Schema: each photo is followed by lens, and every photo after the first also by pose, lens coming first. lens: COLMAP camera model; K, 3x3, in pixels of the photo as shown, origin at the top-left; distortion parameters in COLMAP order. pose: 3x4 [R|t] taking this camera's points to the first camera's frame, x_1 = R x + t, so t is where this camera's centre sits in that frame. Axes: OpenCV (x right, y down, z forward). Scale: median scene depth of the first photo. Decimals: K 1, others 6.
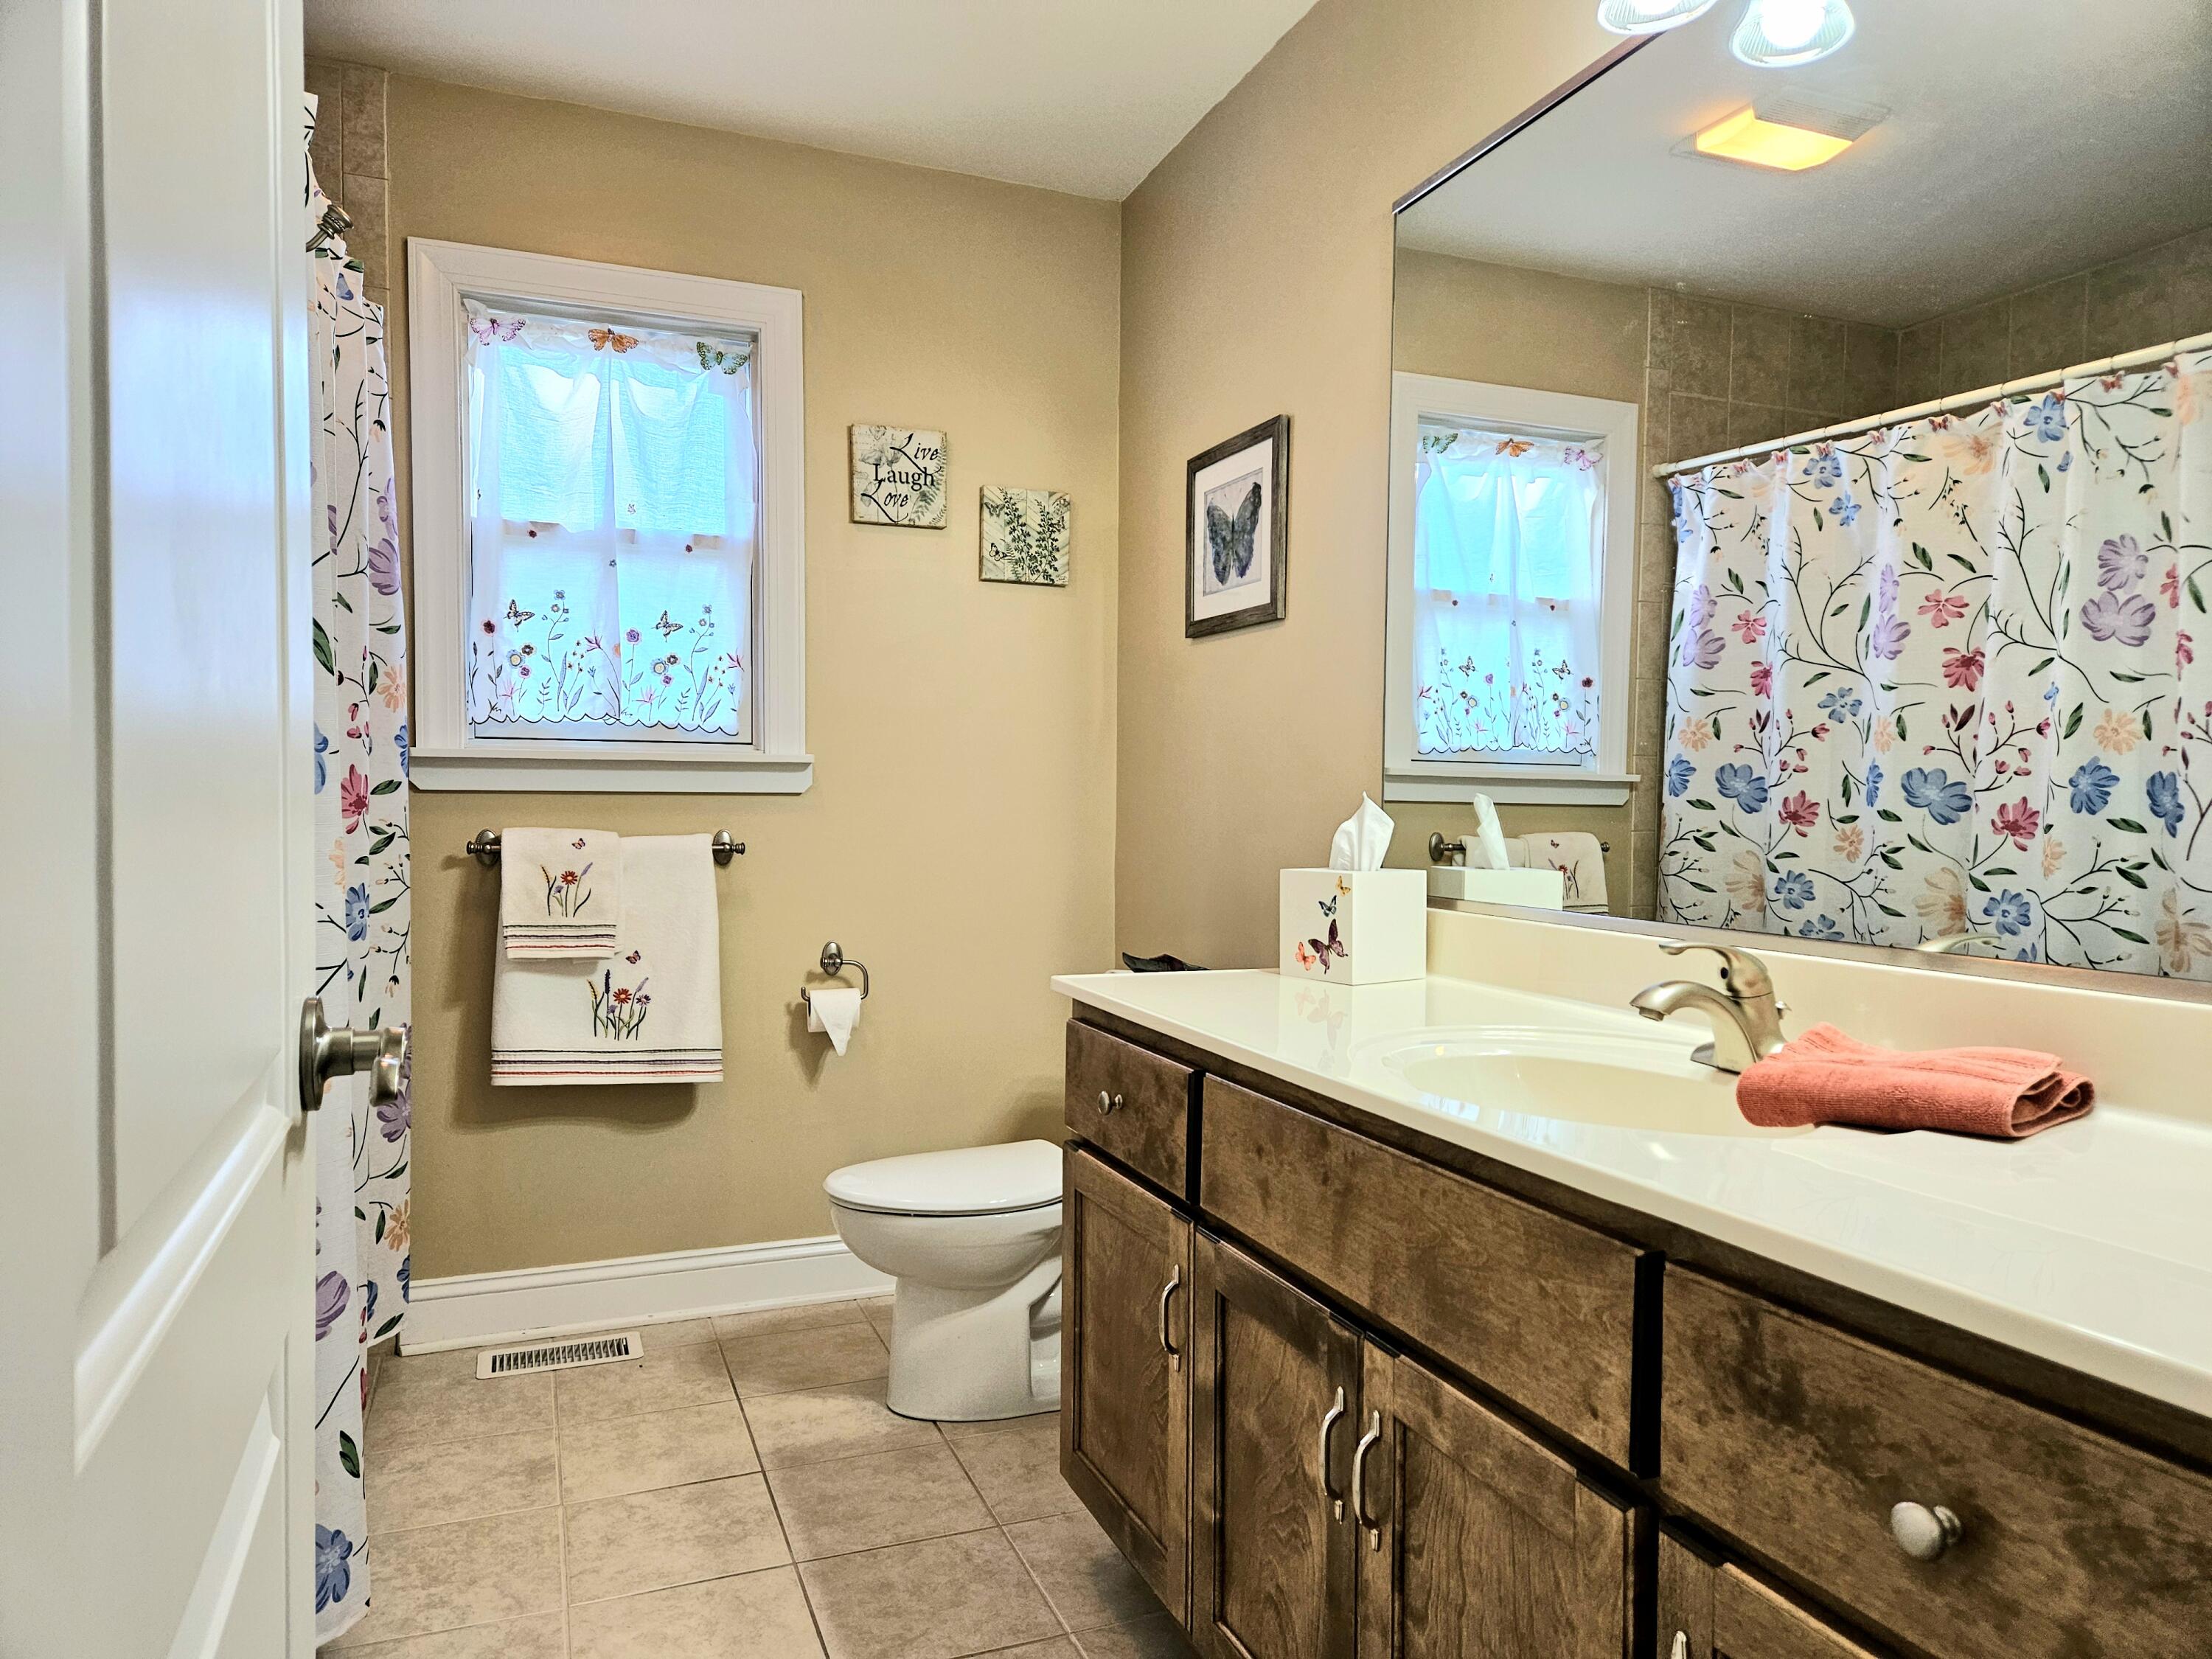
lens RADIAL K [[1475.8, 0, 1099.5], [0, 1475.8, 829.5], [0, 0, 1]] dist [0.080862, -0.068147]
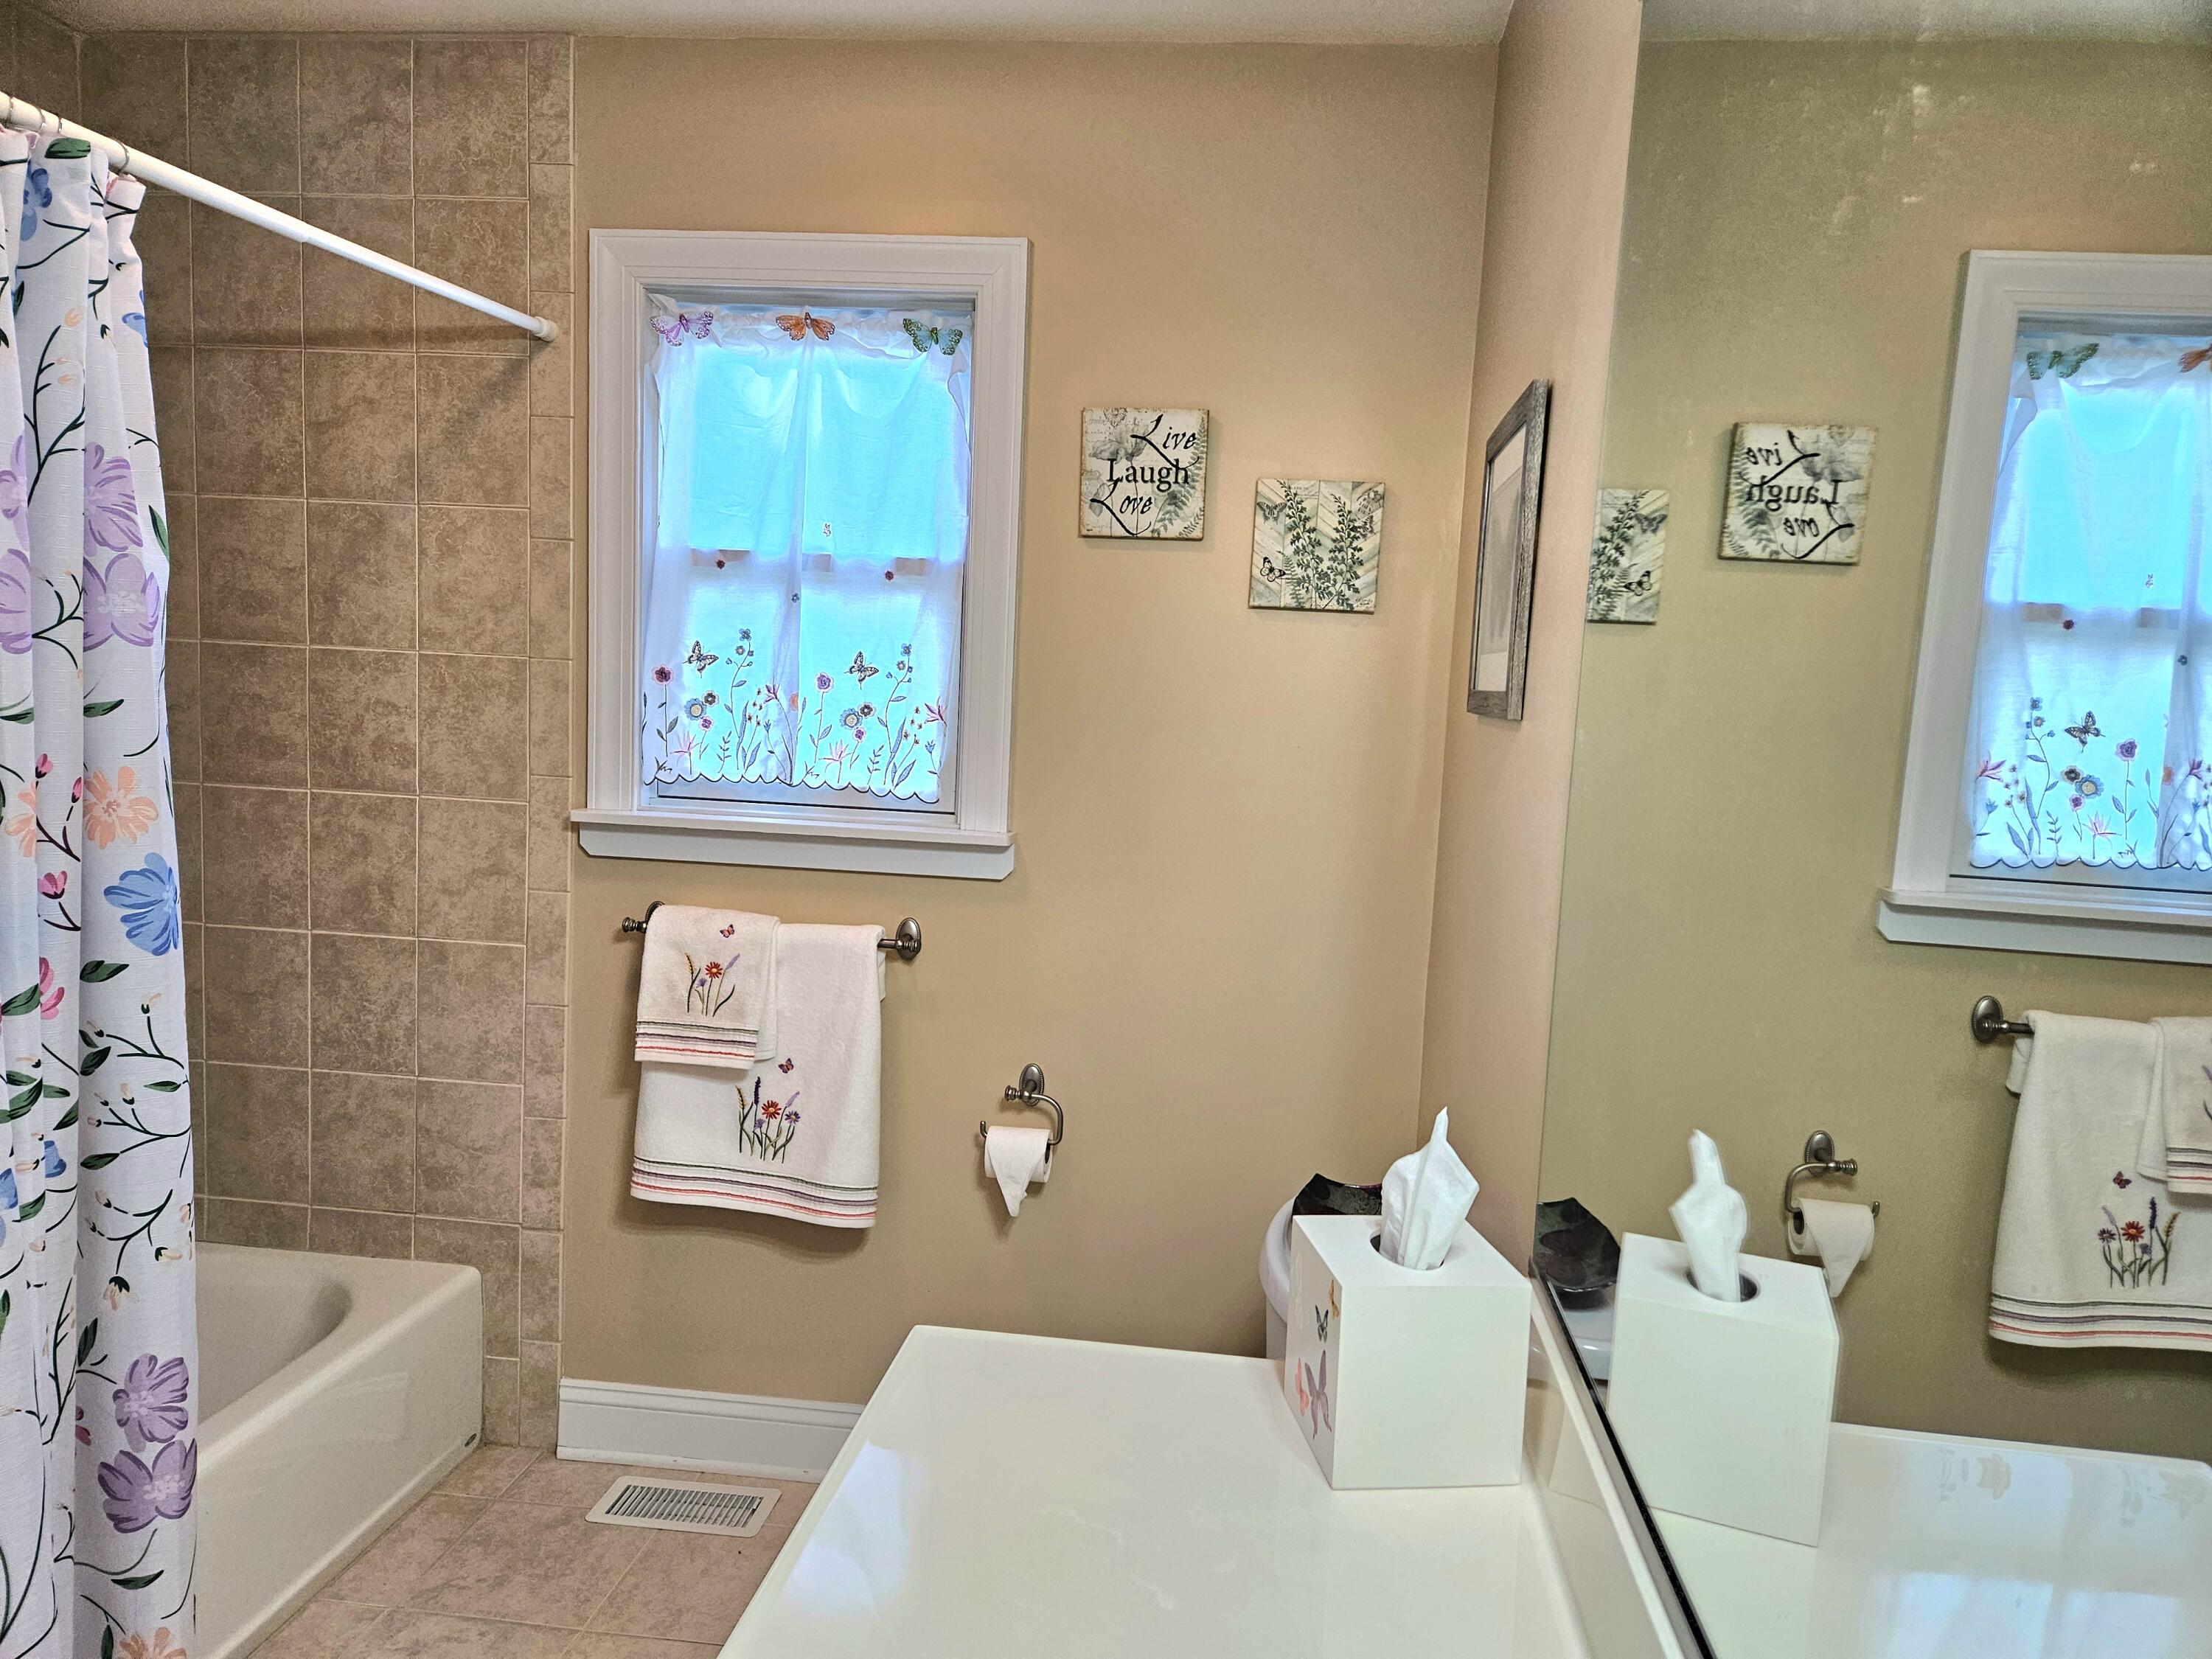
lens RADIAL K [[1475.8, 0, 1106.7], [0, 1475.8, 838.5], [0, 0, 1]] dist [0.080862, -0.068147]
pose [[0.887725, 0.078164, -0.453690, 0.214240], [-0.050027, 0.996024, 0.073715, -0.110040], [0.457648, -0.042742, 0.888106, 0.318867]]
